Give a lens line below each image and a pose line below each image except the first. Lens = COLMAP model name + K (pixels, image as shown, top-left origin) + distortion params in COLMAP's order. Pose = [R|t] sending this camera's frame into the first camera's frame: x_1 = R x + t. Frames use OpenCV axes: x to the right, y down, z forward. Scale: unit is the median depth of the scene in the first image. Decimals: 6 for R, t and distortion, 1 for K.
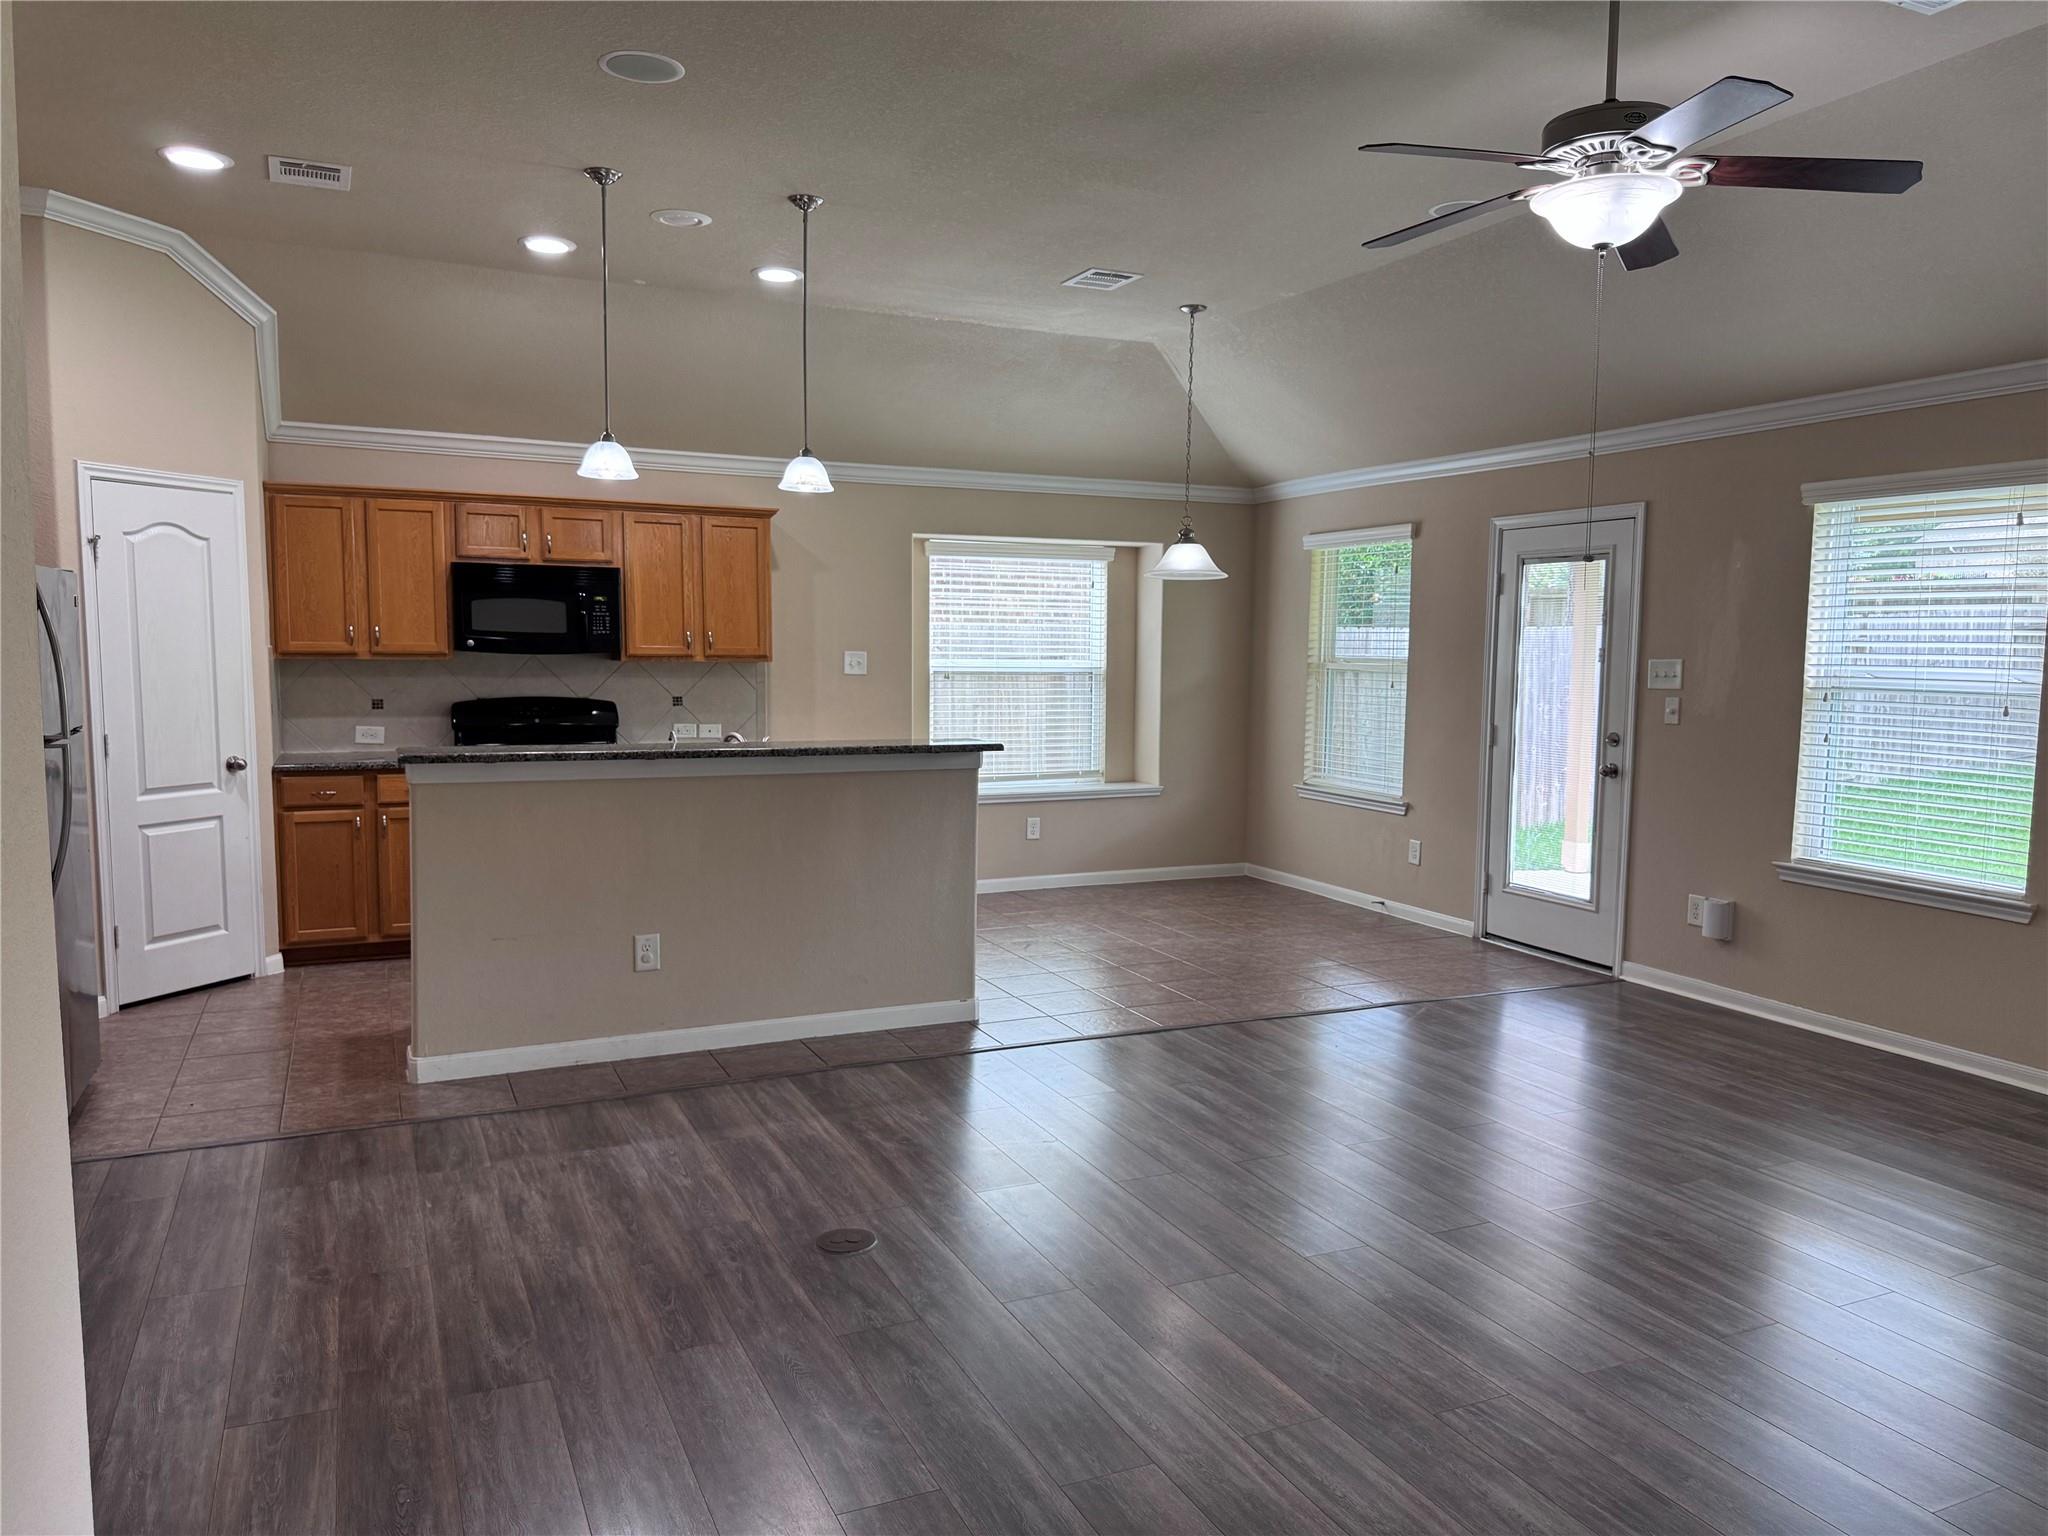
lens RADIAL K [[1444.6, 0, 1011.9], [0, 1444.6, 770.6], [0, 0, 1]] dist [0.035312, -0.022465]
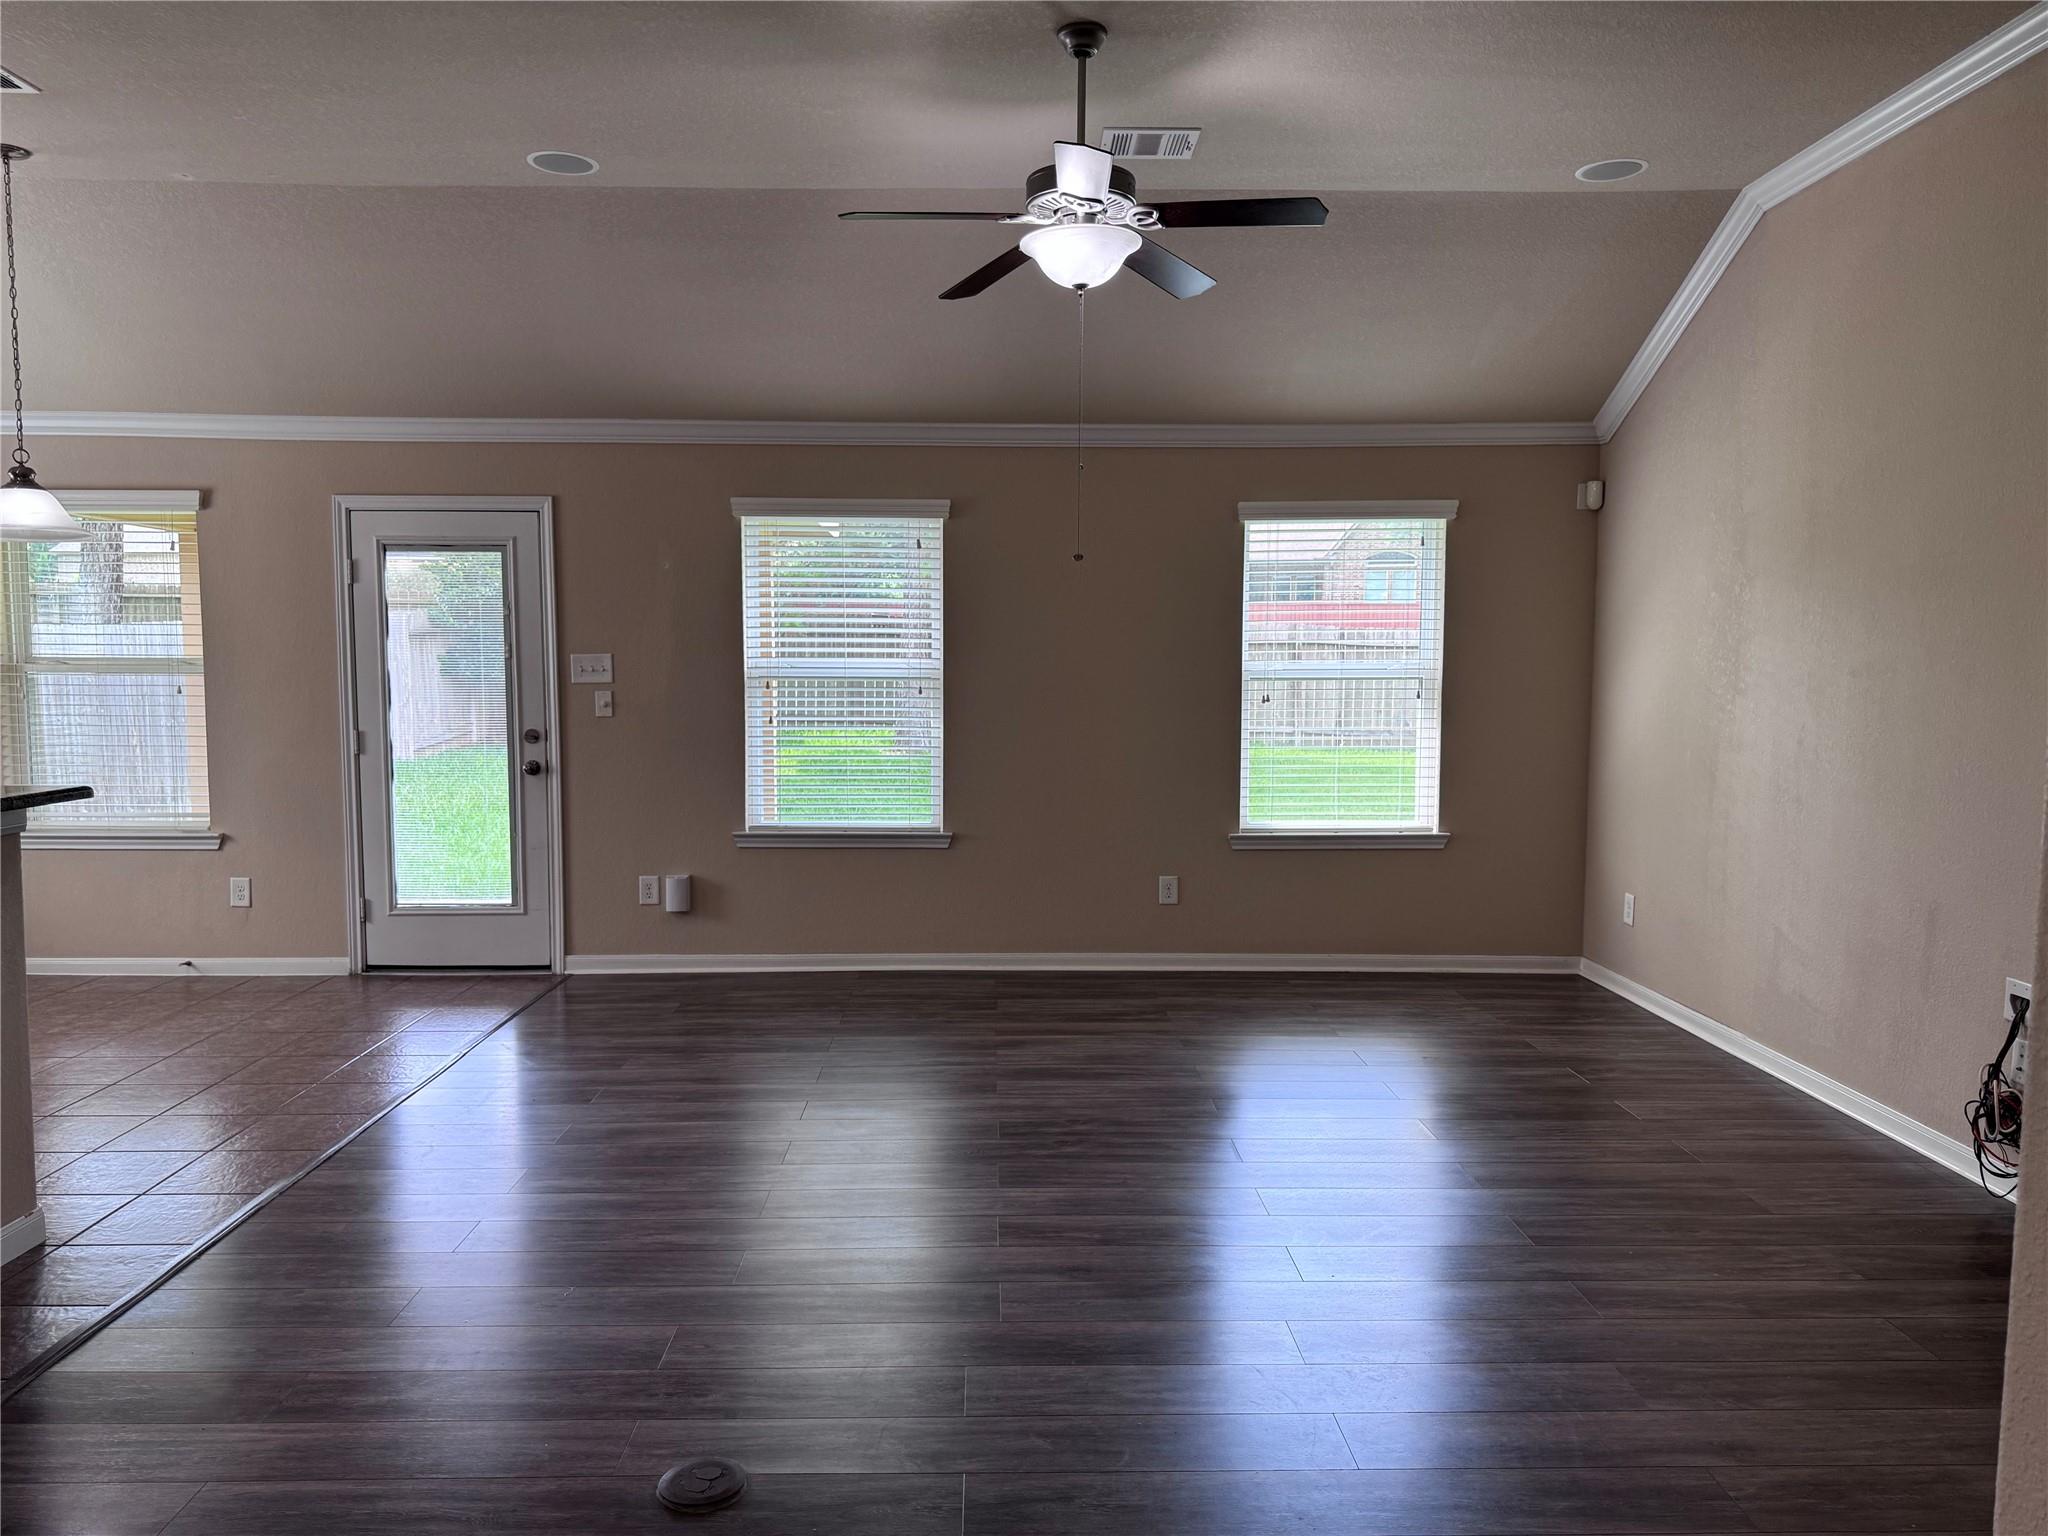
lens RADIAL K [[1444.6, 0, 1032.9], [0, 1444.6, 773.5], [0, 0, 1]] dist [0.035312, -0.022465]
pose [[0.389424, -0.081538, 0.917442, -0.332433], [0.084639, 0.995027, 0.052506, -0.017647], [-0.917161, 0.057205, 0.394389, 0.281552]]
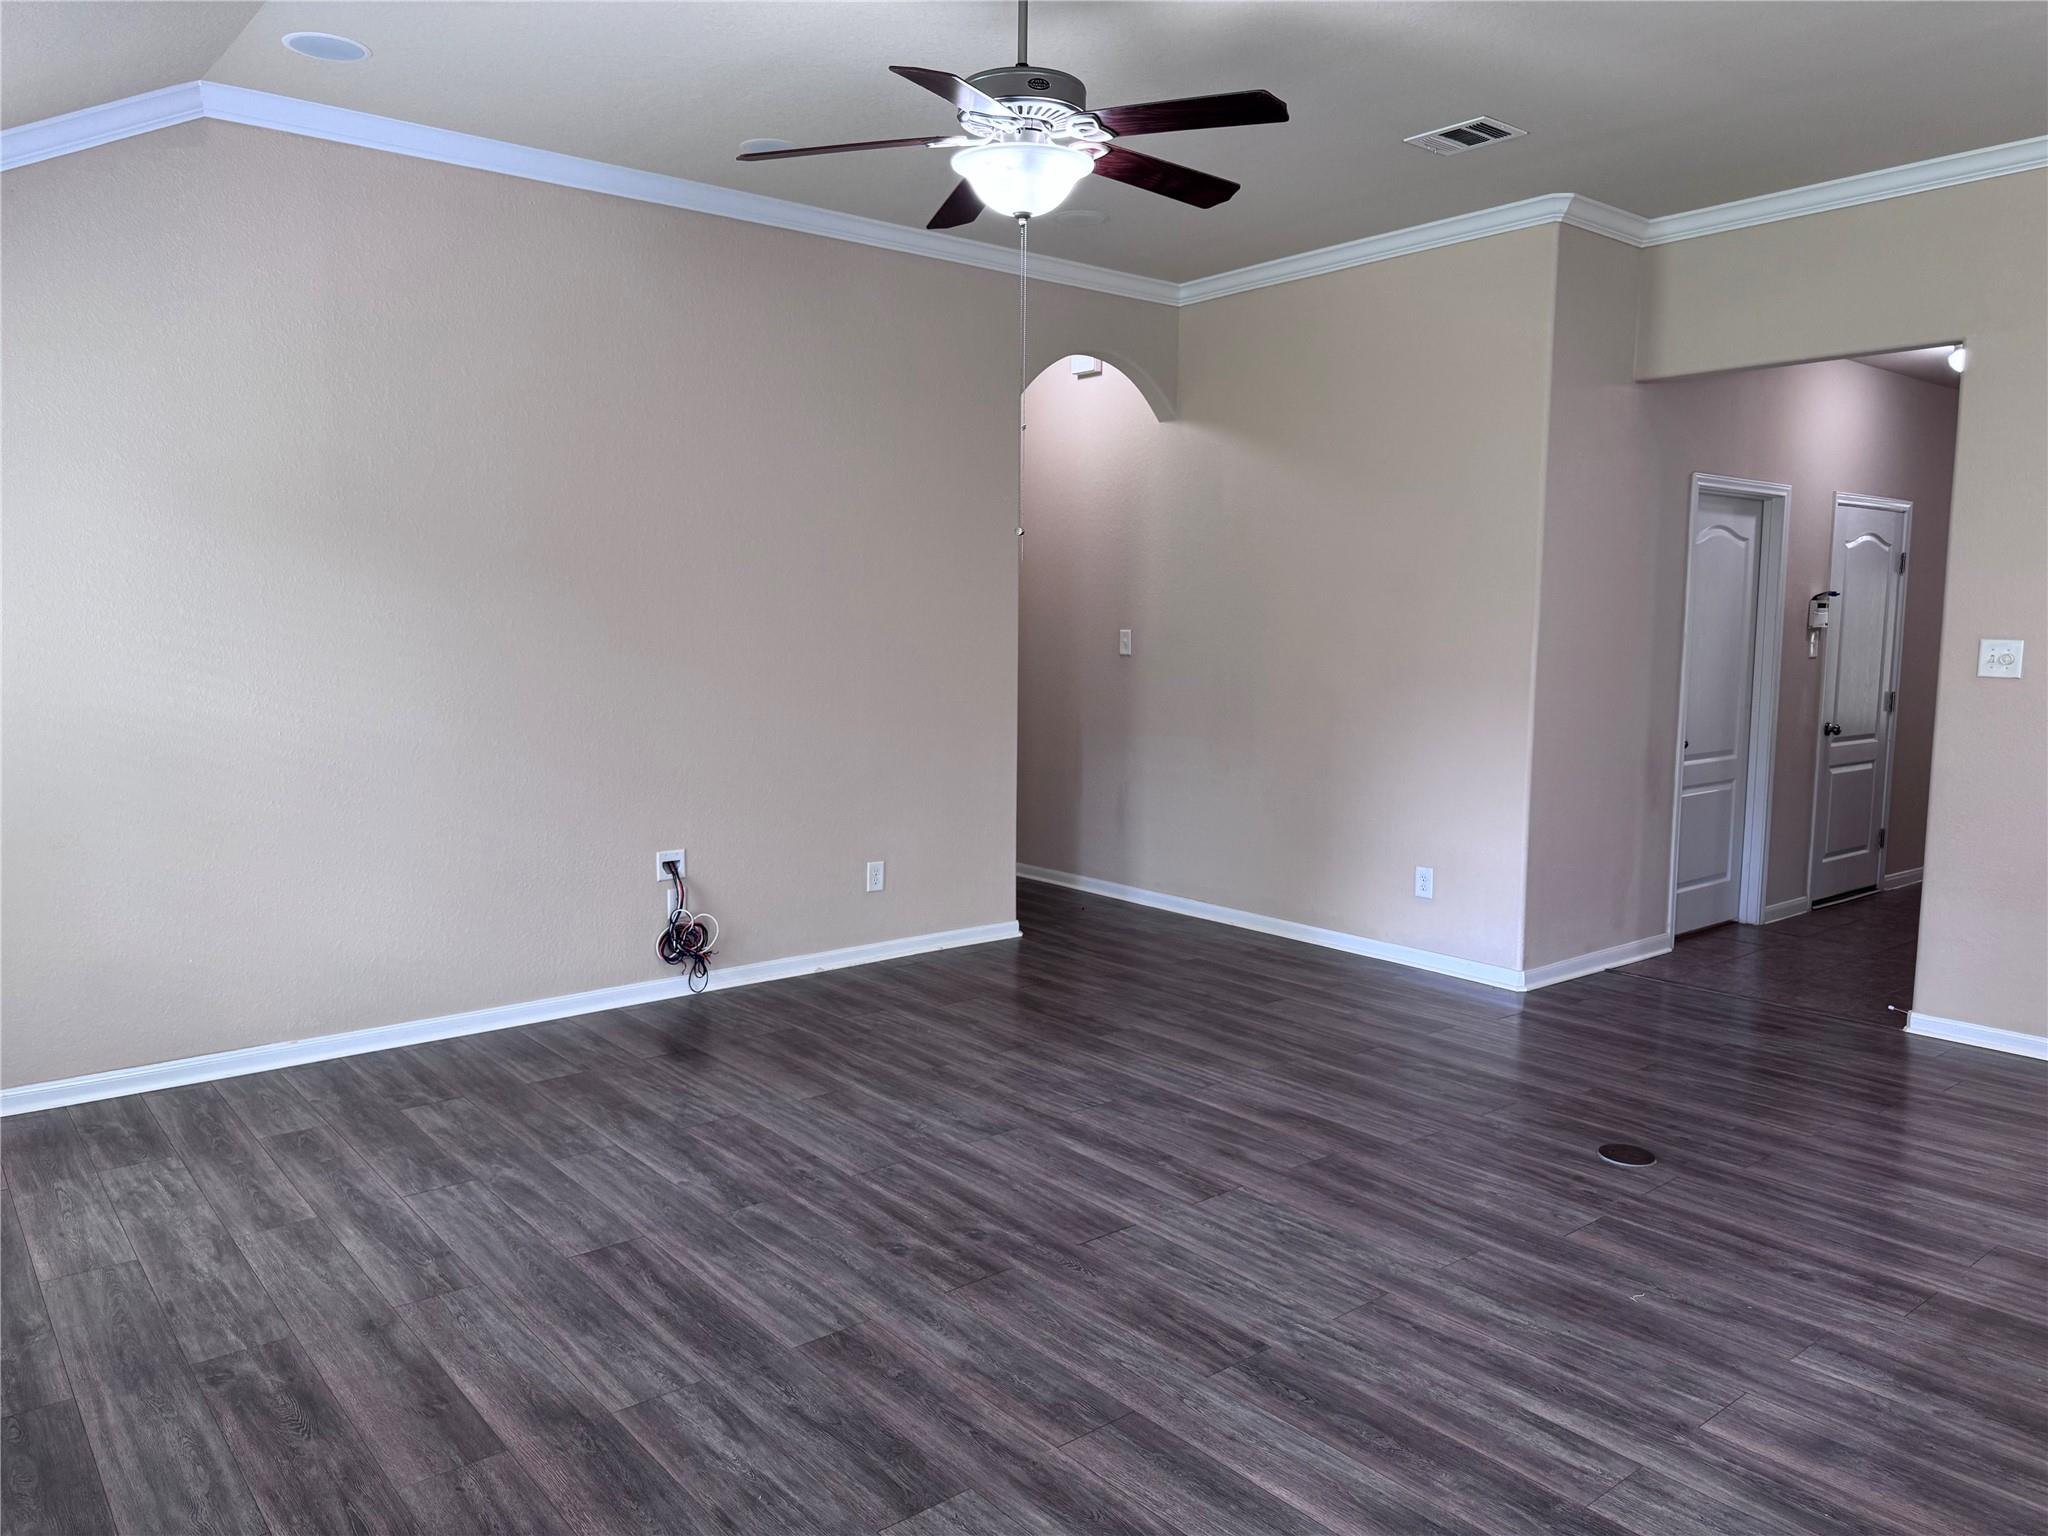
lens RADIAL K [[1444.6, 0, 1029.6], [0, 1444.6, 760.7], [0, 0, 1]] dist [0.035312, -0.022465]
pose [[-0.964858, 0.010310, -0.262570, 0.313601], [-0.039838, 0.981941, 0.184947, -0.083105], [0.259735, 0.188908, -0.947023, 0.950382]]
